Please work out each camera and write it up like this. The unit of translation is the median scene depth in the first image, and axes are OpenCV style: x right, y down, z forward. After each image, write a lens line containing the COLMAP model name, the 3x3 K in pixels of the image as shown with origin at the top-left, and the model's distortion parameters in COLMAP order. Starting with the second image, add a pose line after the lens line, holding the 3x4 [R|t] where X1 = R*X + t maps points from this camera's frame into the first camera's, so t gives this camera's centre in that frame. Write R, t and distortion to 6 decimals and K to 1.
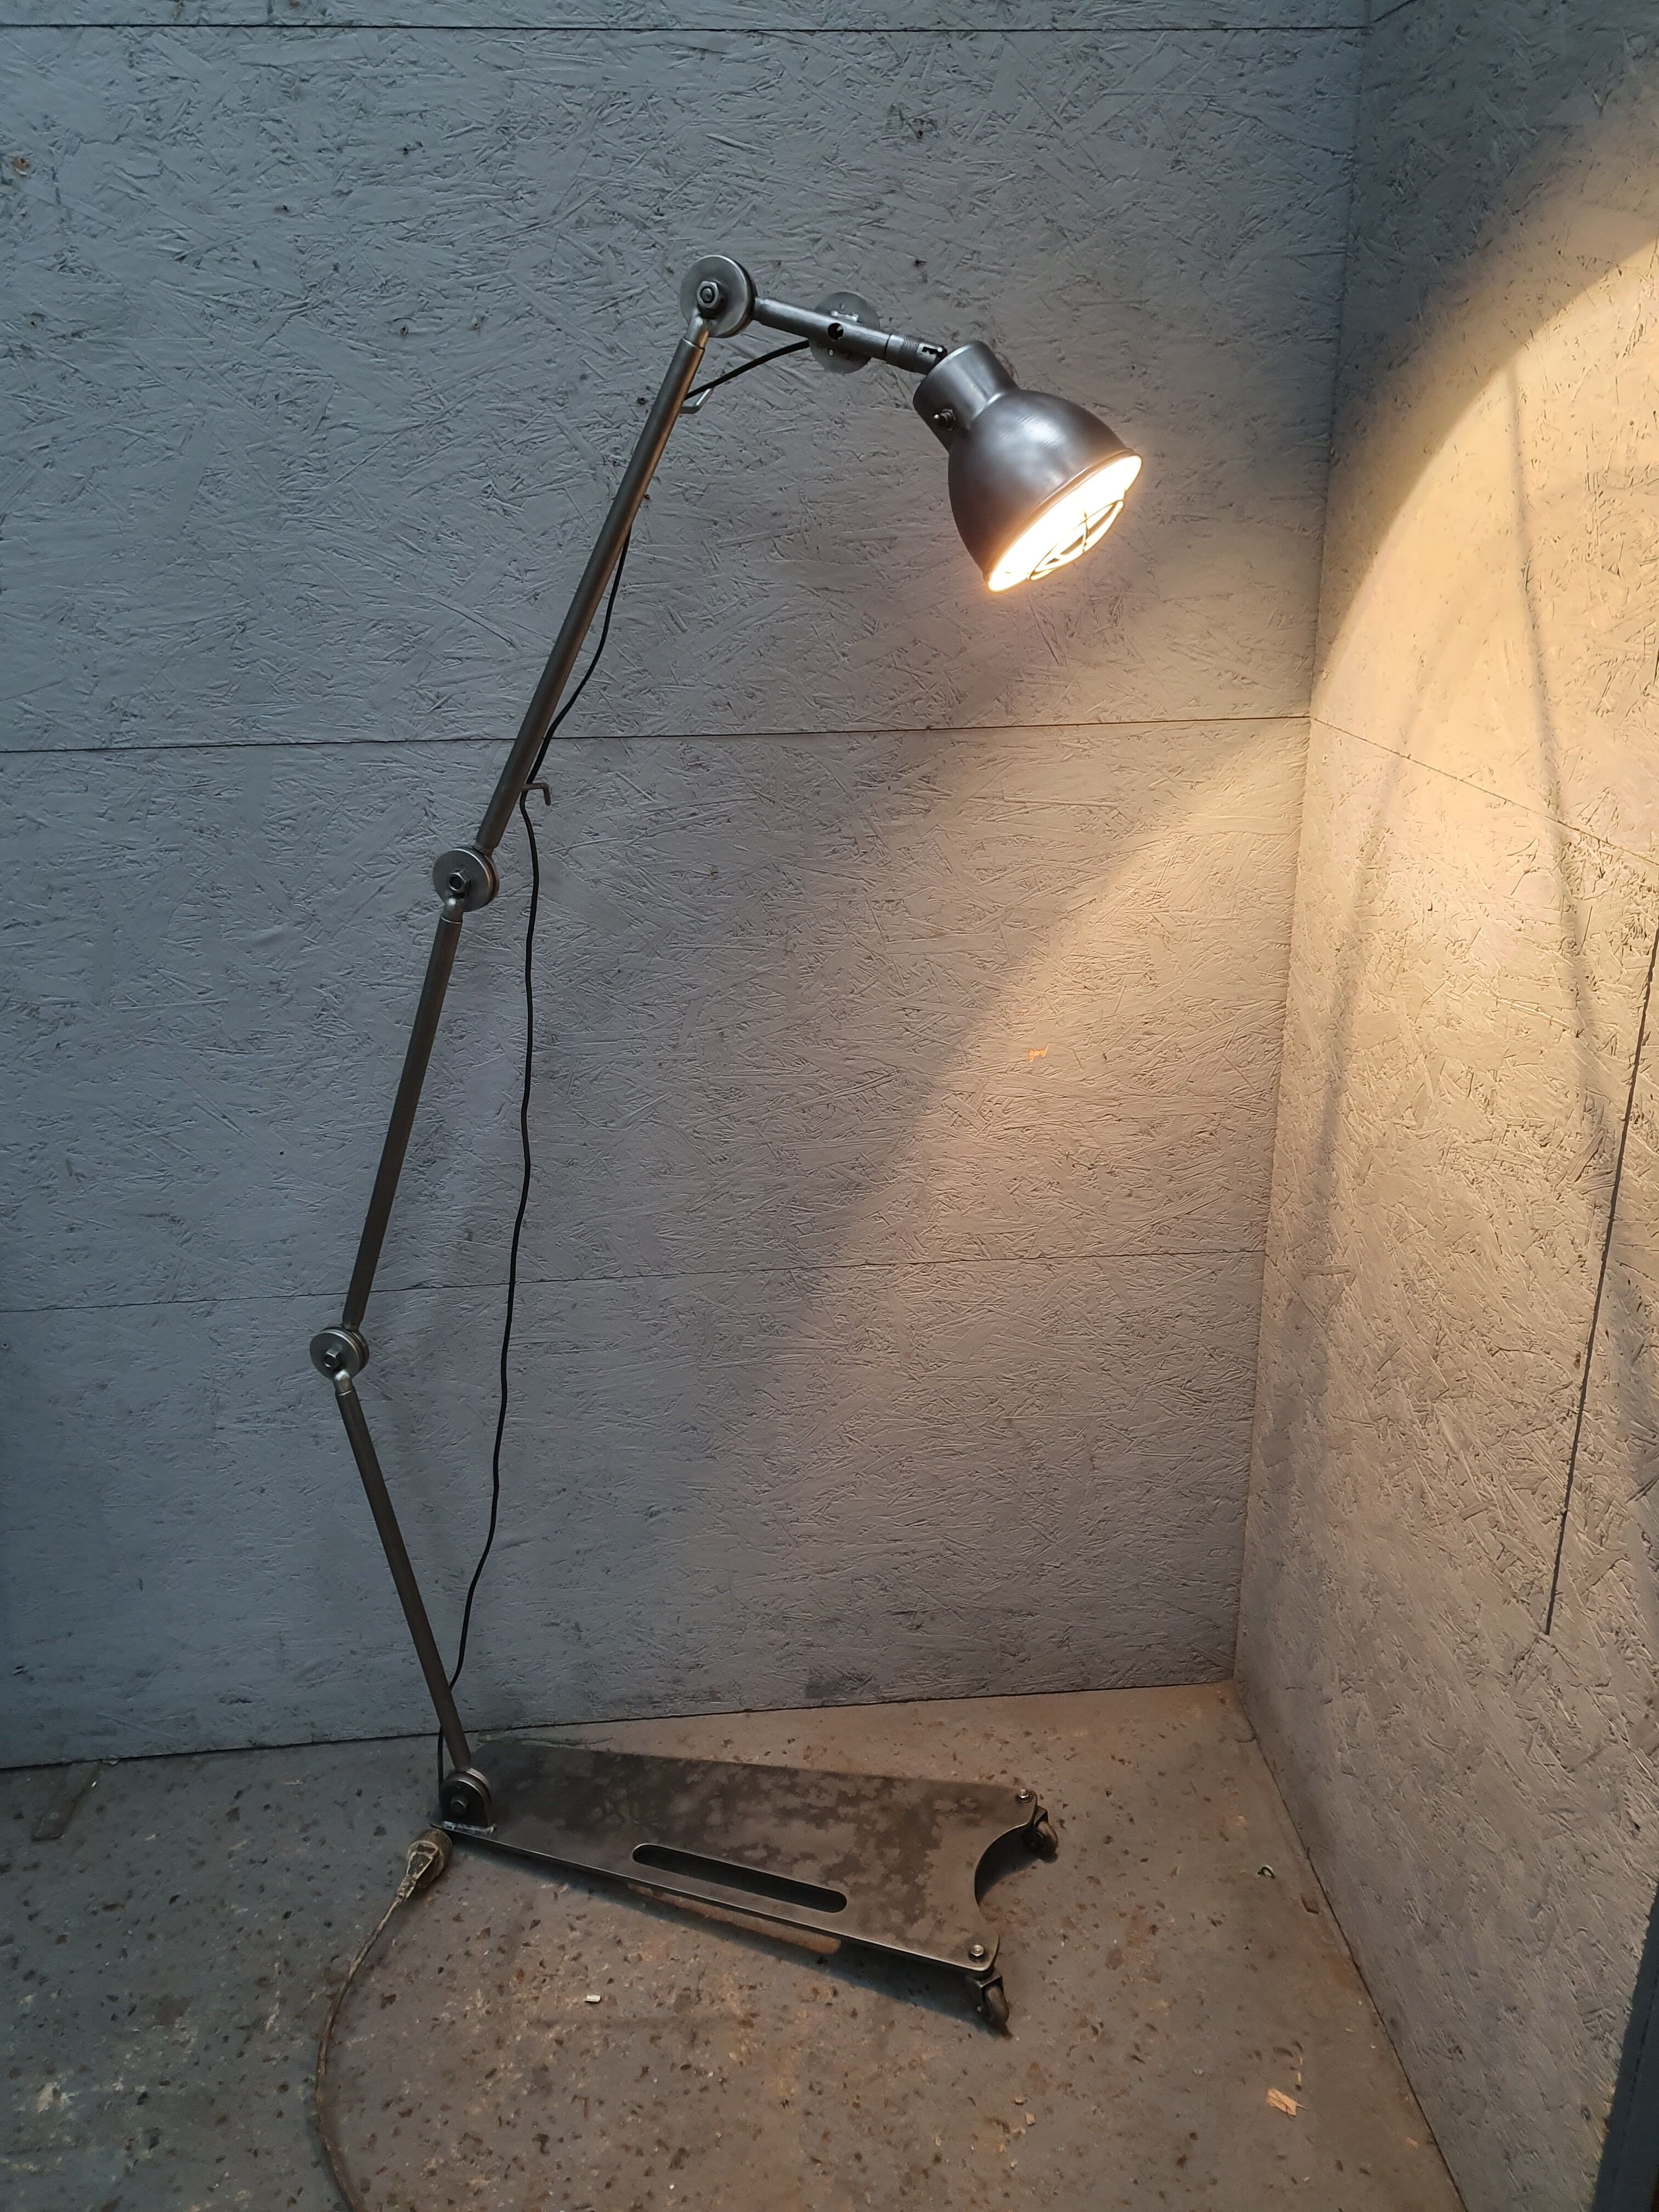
lens RADIAL K [[1740.0, 0, 844.2], [0, 1740.0, 1099.1], [0, 0, 1]] dist [0.014511, 0.005803]
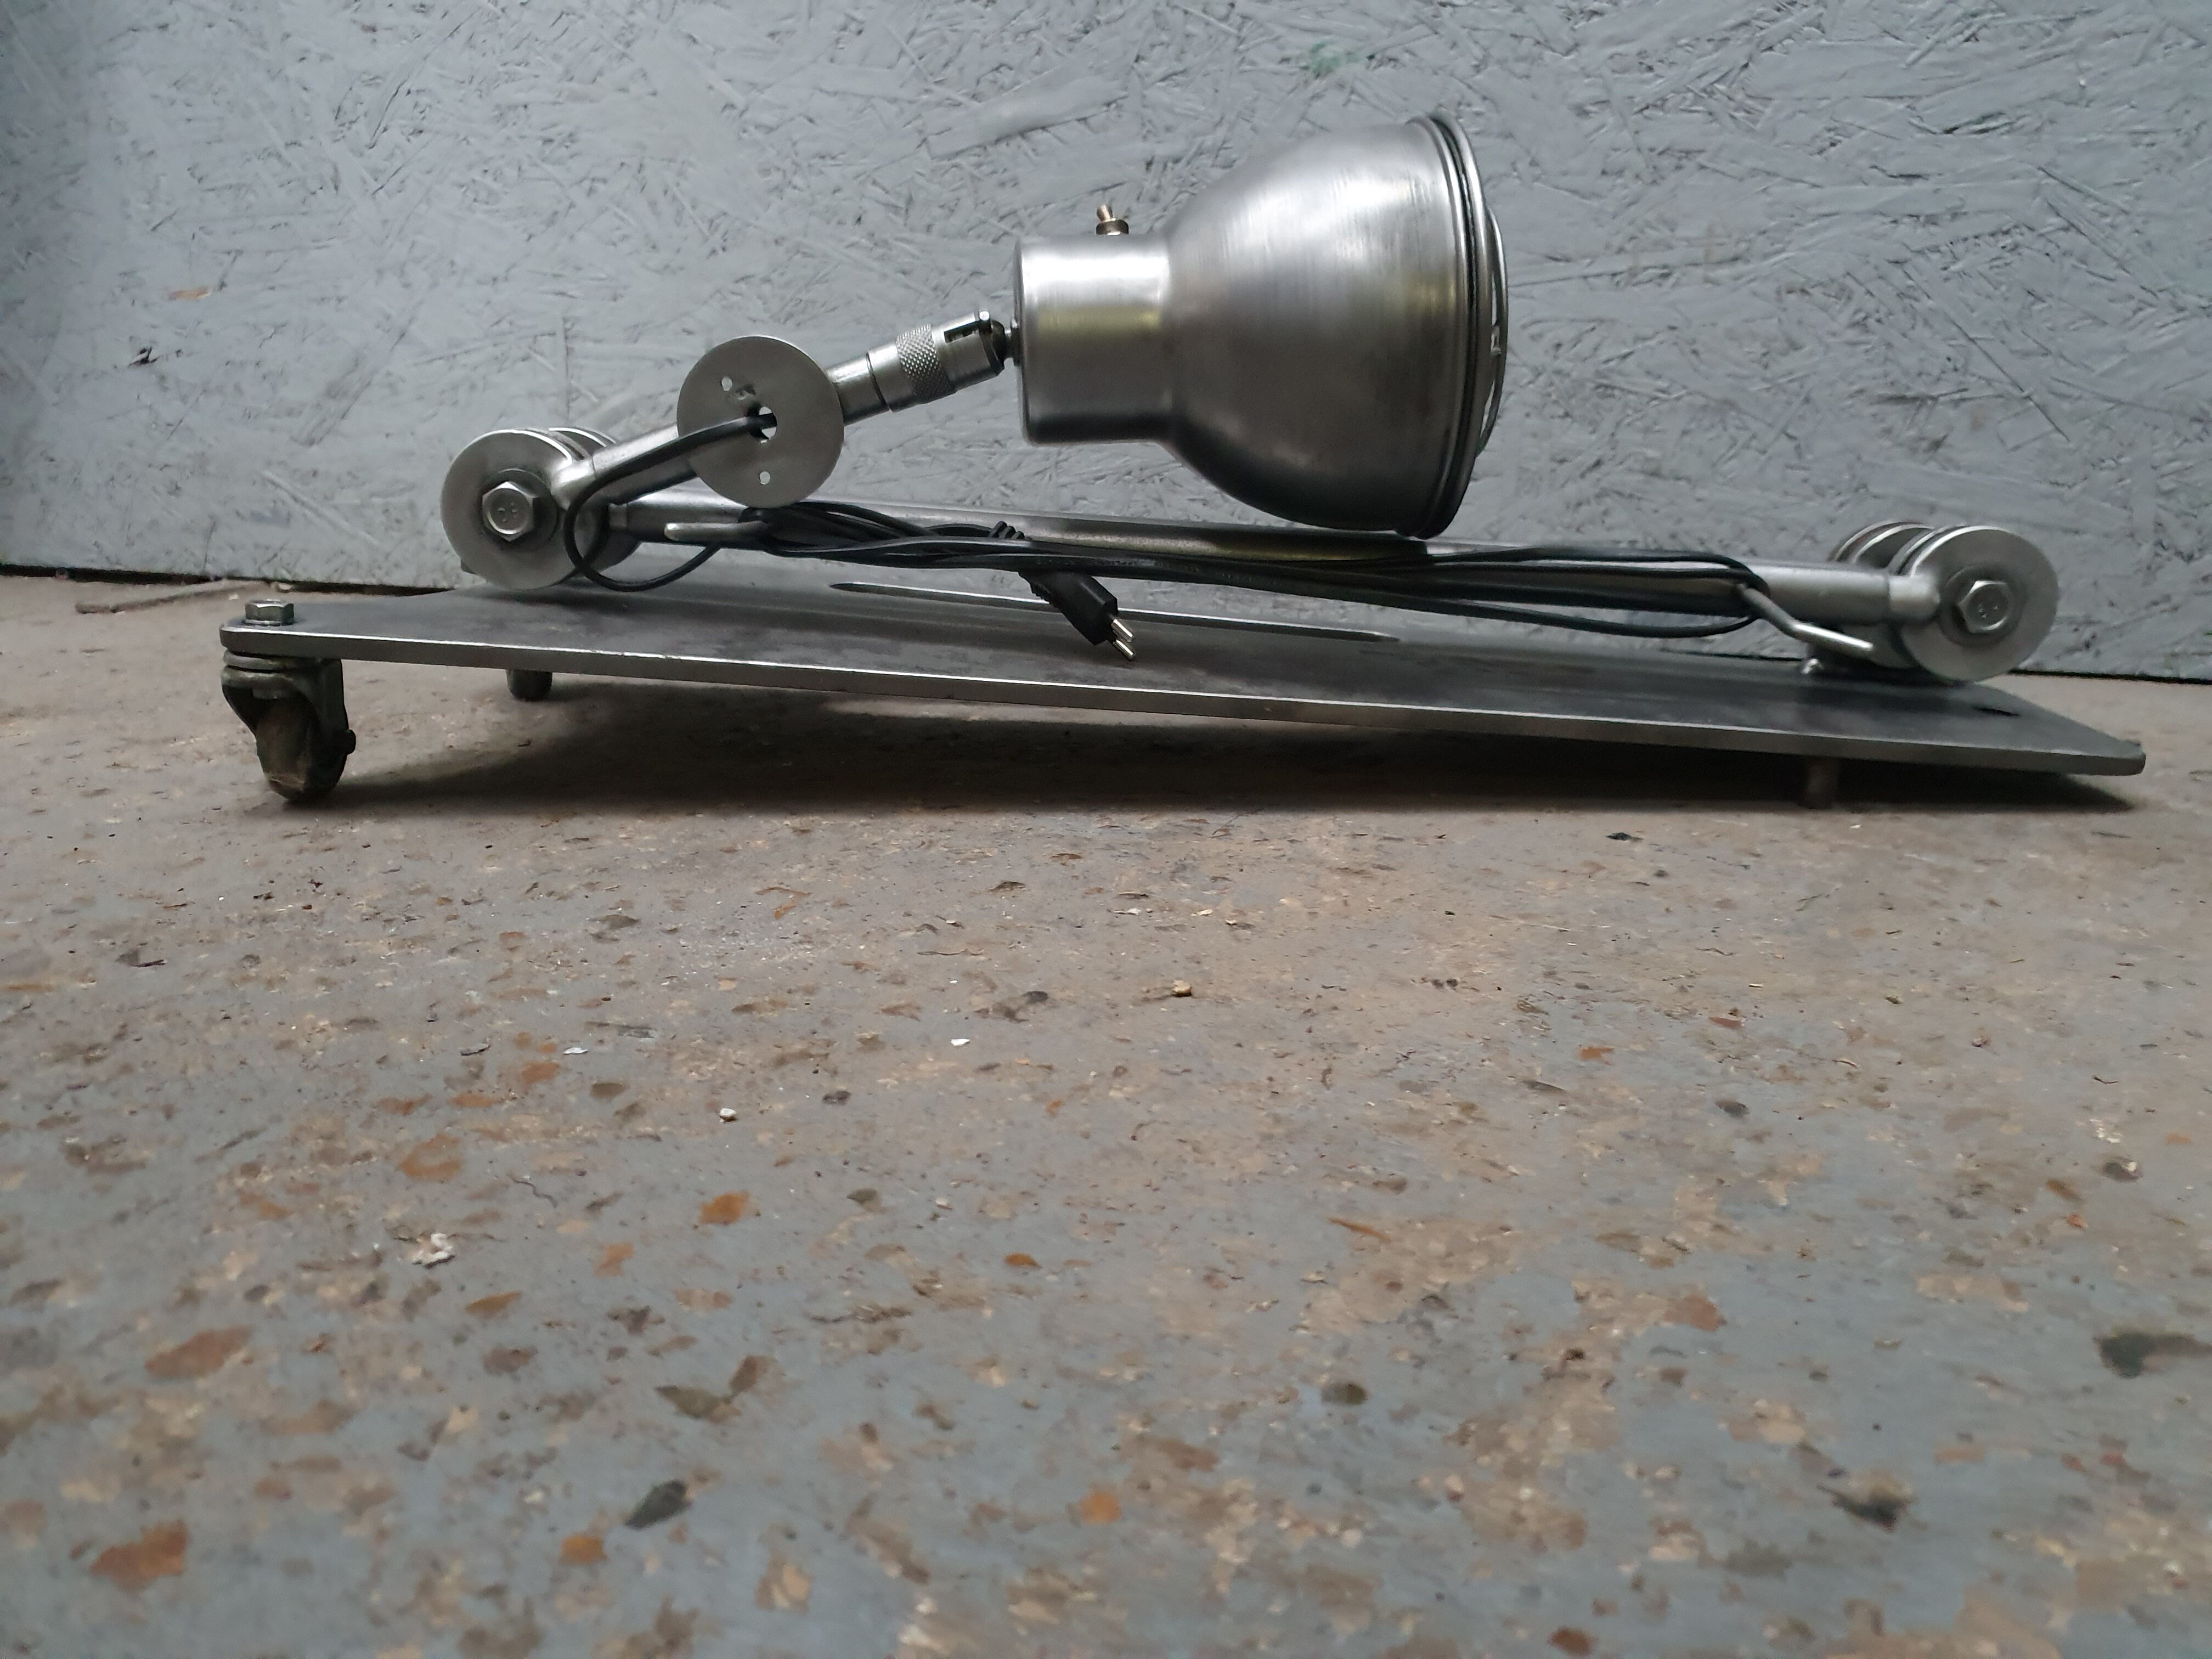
lens RADIAL K [[1740.0, 0, 1104.4], [0, 1740.0, 842.5], [0, 0, 1]] dist [0.014511, 0.005803]
pose [[0.941758, 0.110332, -0.317678, -0.000633], [-0.138094, 0.988206, -0.066170, 0.594552], [0.306631, 0.106185, 0.945887, 0.749278]]
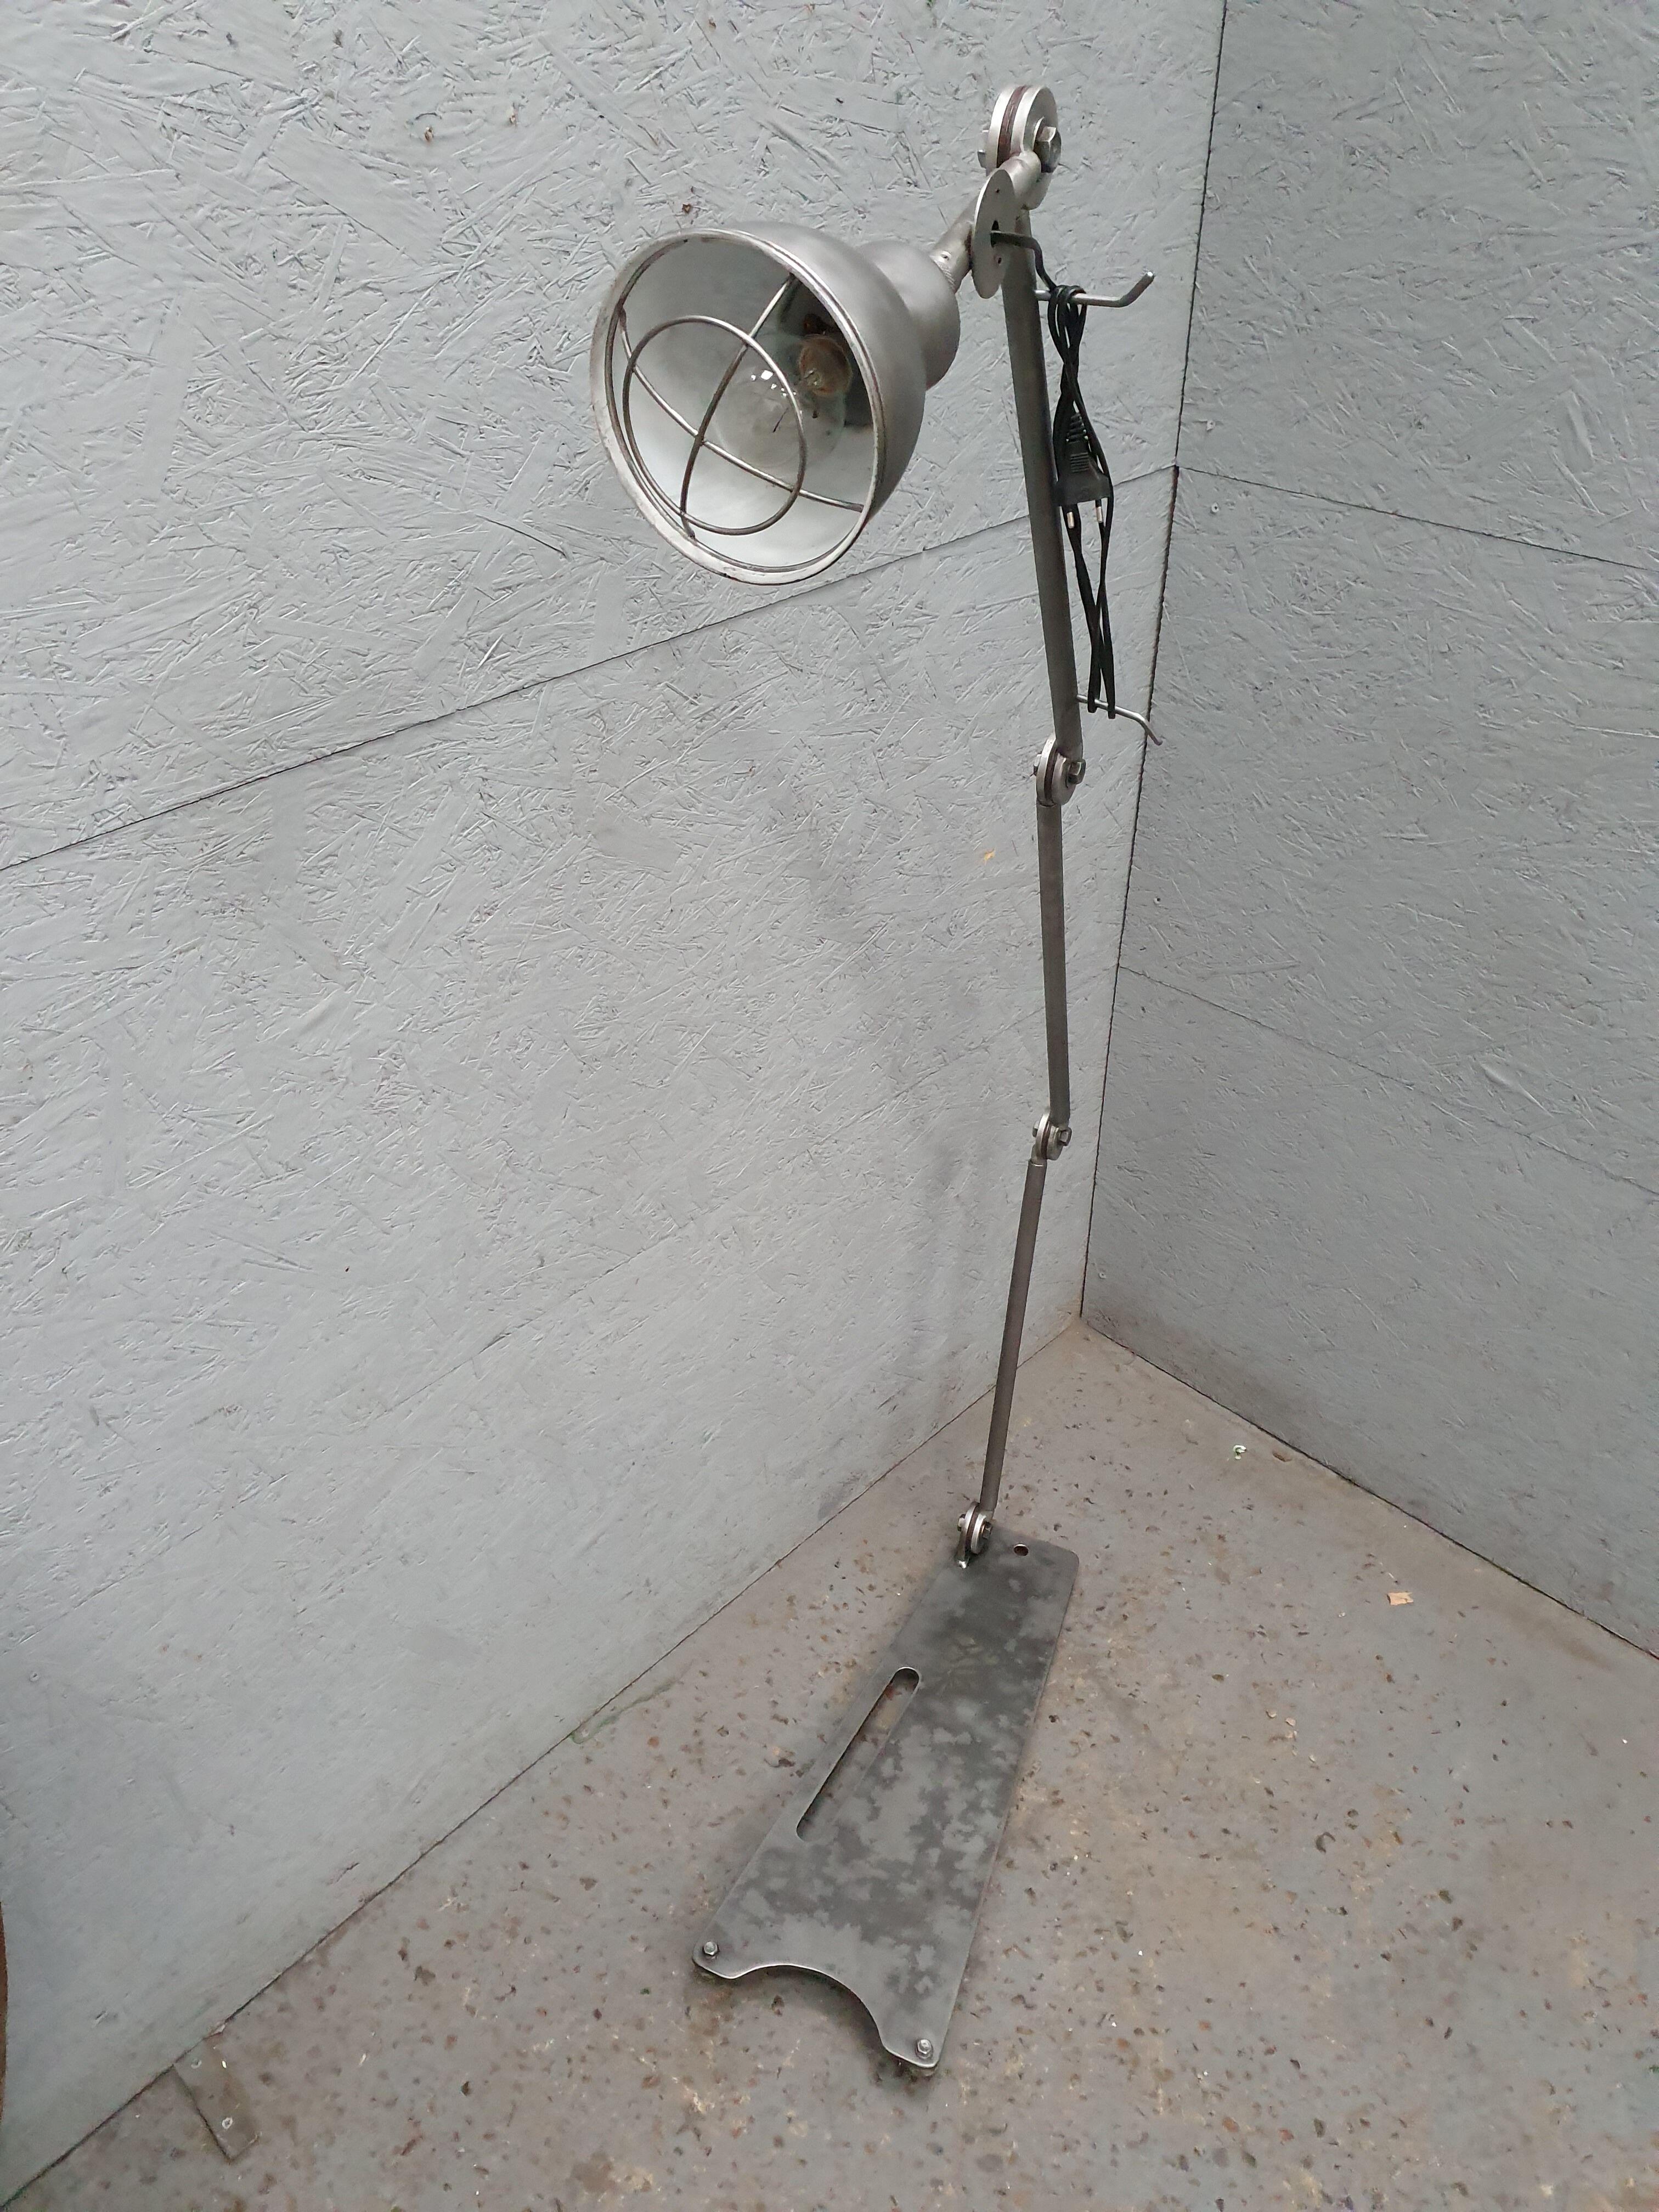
lens RADIAL K [[1740.0, 0, 832.8], [0, 1740.0, 1104.6], [0, 0, 1]] dist [0.014511, 0.005803]
pose [[0.743743, -0.372952, 0.554755, -0.646490], [0.225452, 0.921218, 0.317062, -0.266143], [-0.629299, -0.110741, 0.769233, 0.323251]]
